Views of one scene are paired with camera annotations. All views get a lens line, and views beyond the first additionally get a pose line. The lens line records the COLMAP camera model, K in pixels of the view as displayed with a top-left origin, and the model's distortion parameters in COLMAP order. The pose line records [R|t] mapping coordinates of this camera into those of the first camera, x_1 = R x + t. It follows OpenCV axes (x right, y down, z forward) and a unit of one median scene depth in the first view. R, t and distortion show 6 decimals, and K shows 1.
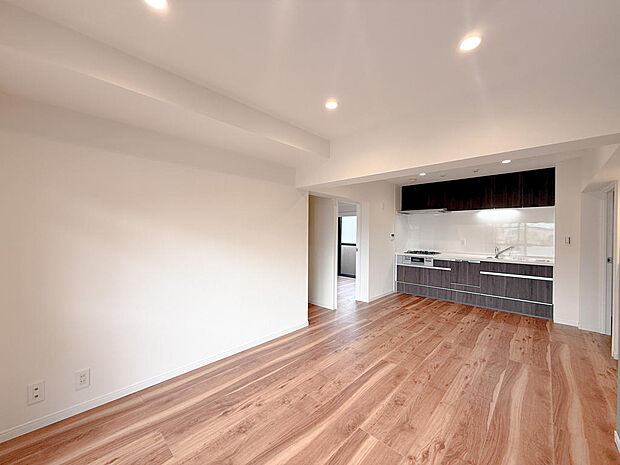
lens RADIAL K [[245.7, 0, 310.1], [0, 245.7, 233.3], [0, 0, 1]] dist [0.004005, -0.001202]
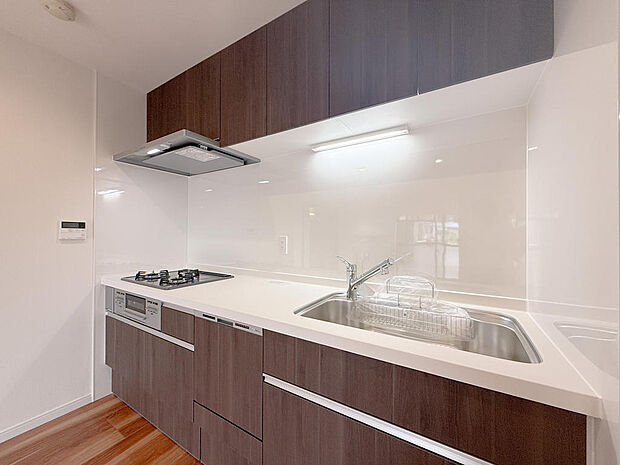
lens RADIAL K [[245.7, 0, 307.4], [0, 245.7, 232.7], [0, 0, 1]] dist [0.004005, -0.001202]
pose [[0.978265, -0.003887, 0.207322, 0.856419], [0.004396, 0.999988, -0.001994, 0.030038], [-0.207311, 0.002862, 0.978271, 0.958780]]
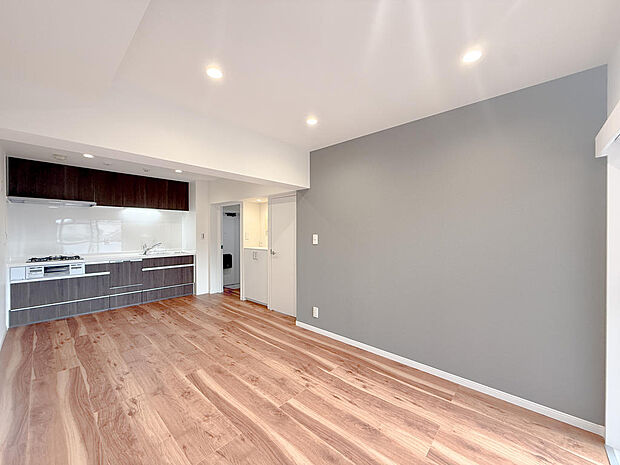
lens RADIAL K [[245.7, 0, 307.1], [0, 245.7, 234.3], [0, 0, 1]] dist [0.004005, -0.001202]
pose [[-0.017065, -0.017497, 0.999701, -0.424024], [0.002210, 0.999844, 0.017537, -0.005984], [-0.999852, 0.002509, -0.017023, 0.417846]]
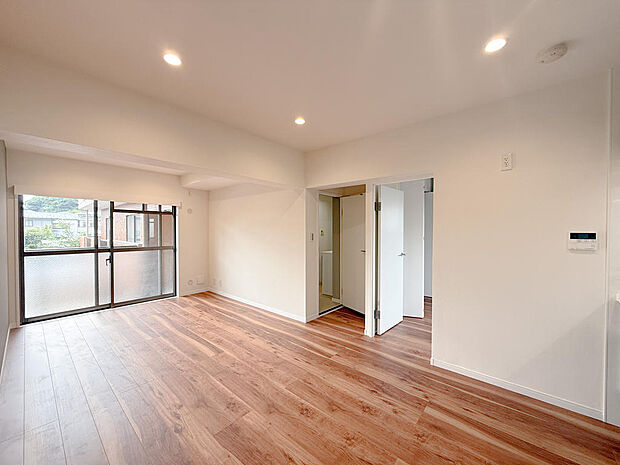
lens RADIAL K [[245.7, 0, 308.6], [0, 245.7, 233.6], [0, 0, 1]] dist [0.004005, -0.001202]
pose [[0.047031, 0.003181, -0.998888, 0.980092], [-0.001083, 0.999995, 0.003133, 0.006470], [0.998893, 0.000935, 0.047034, 0.947962]]
